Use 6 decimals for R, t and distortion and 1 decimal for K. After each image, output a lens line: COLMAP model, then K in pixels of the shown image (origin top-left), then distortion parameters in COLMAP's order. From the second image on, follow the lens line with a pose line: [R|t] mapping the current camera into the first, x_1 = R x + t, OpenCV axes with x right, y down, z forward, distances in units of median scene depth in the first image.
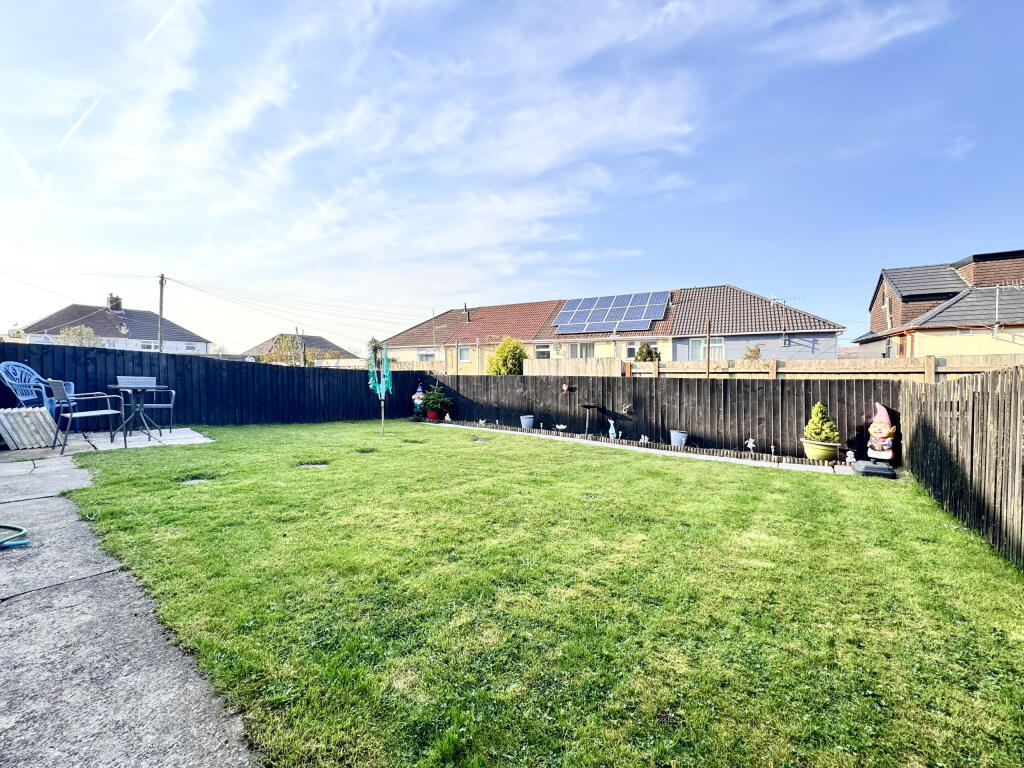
lens RADIAL K [[409.4, 0, 511.6], [0, 409.4, 381.5], [0, 0, 1]] dist [-0.001770, 0.000064]
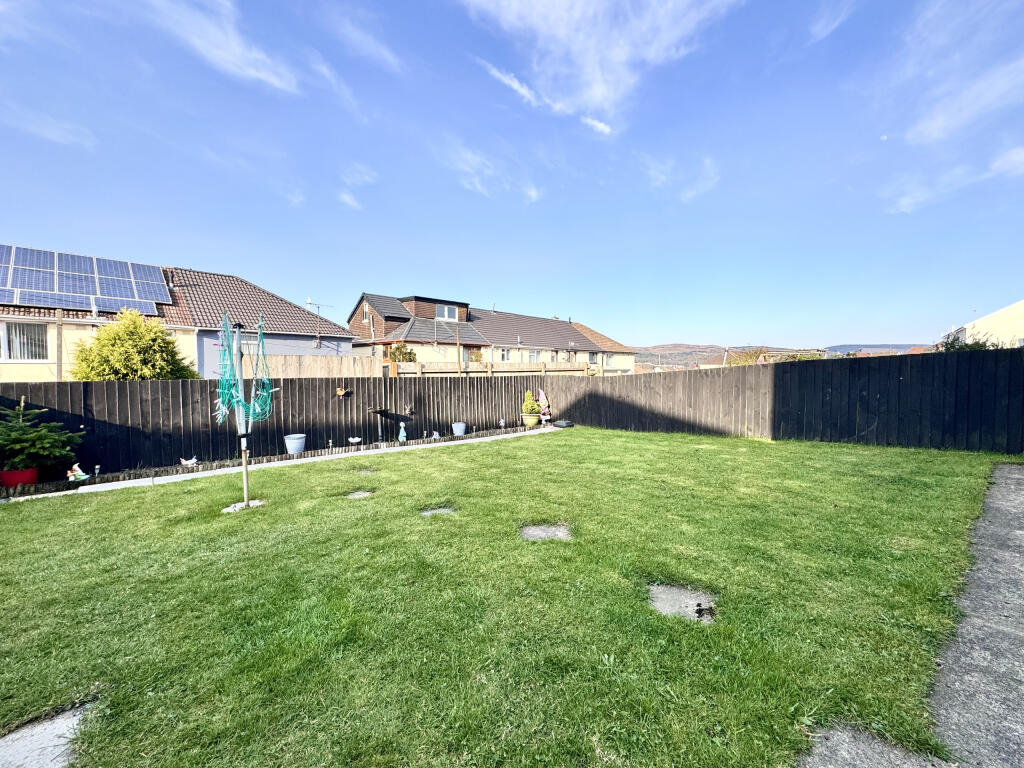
lens RADIAL K [[408.5, 0, 510.8], [0, 408.5, 397.8], [0, 0, 1]] dist [-0.000592, -0.000100]
pose [[0.239277, -0.068260, 0.968549, -0.567467], [0.028130, 0.997594, 0.063357, -0.015419], [-0.970544, 0.012085, 0.240621, 0.482079]]
